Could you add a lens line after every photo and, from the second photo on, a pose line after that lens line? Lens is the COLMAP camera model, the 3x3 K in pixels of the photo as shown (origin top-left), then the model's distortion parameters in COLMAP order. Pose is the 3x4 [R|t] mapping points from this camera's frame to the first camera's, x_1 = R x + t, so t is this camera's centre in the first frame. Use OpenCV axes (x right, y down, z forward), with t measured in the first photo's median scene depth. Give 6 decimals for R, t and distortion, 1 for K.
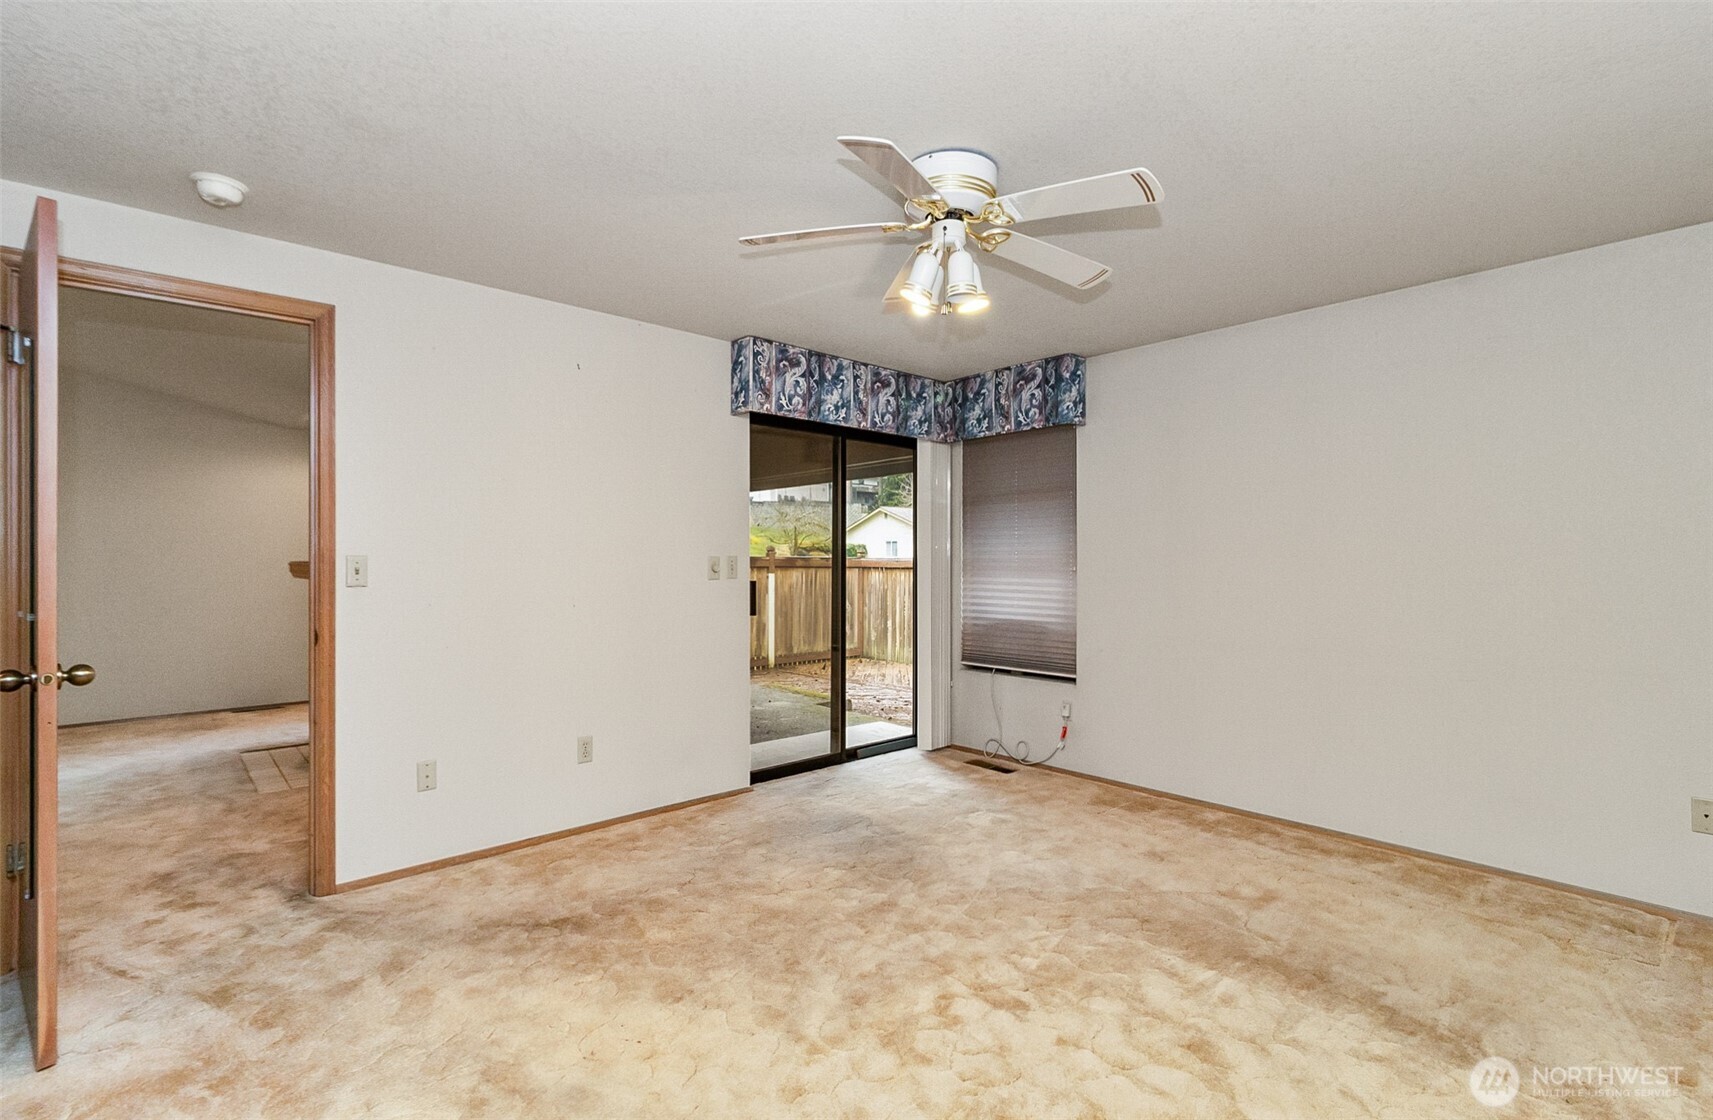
lens RADIAL K [[786.6, 0, 918.8], [0, 786.6, 560.2], [0, 0, 1]] dist [0.003637, -0.000198]
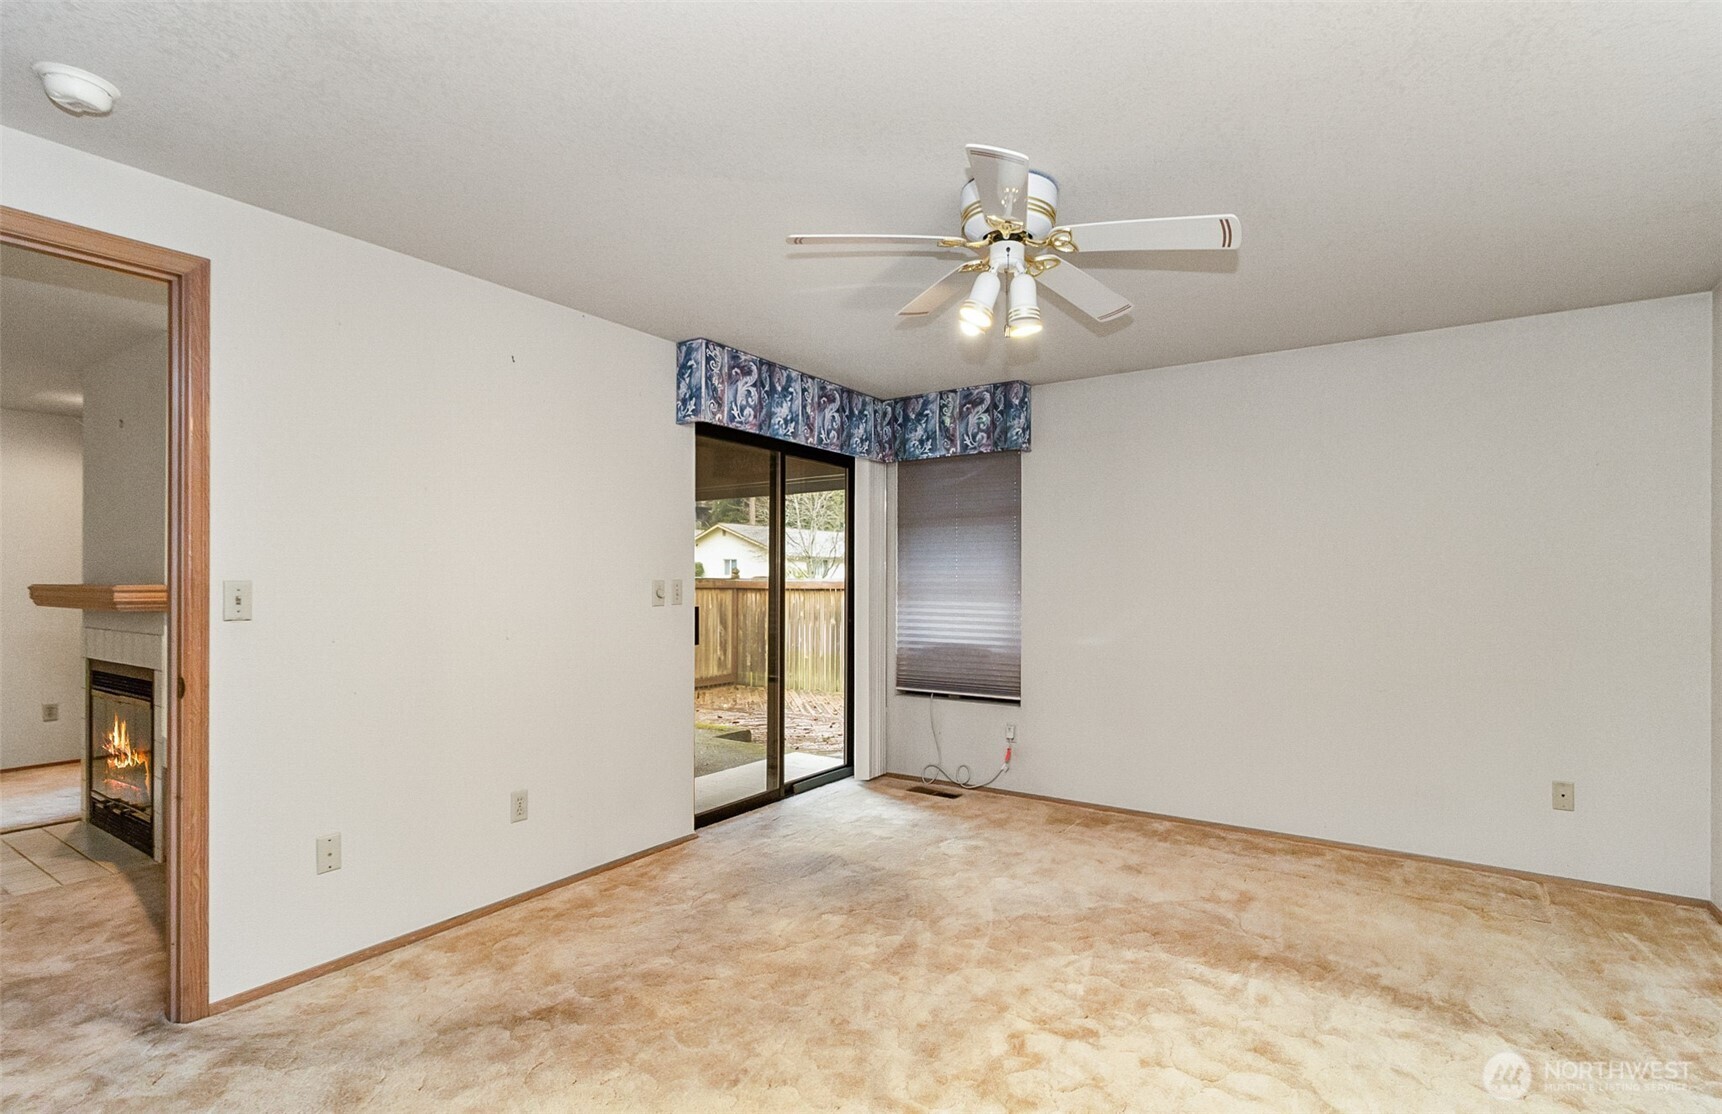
lens RADIAL K [[790.8, 0, 955.6], [0, 790.8, 578.6], [0, 0, 1]] dist [0.003637, -0.000198]
pose [[0.966591, 0.002466, 0.256313, -0.161789], [-0.002263, 0.999997, -0.001085, -0.006364], [-0.256315, 0.000469, 0.966593, 0.038197]]
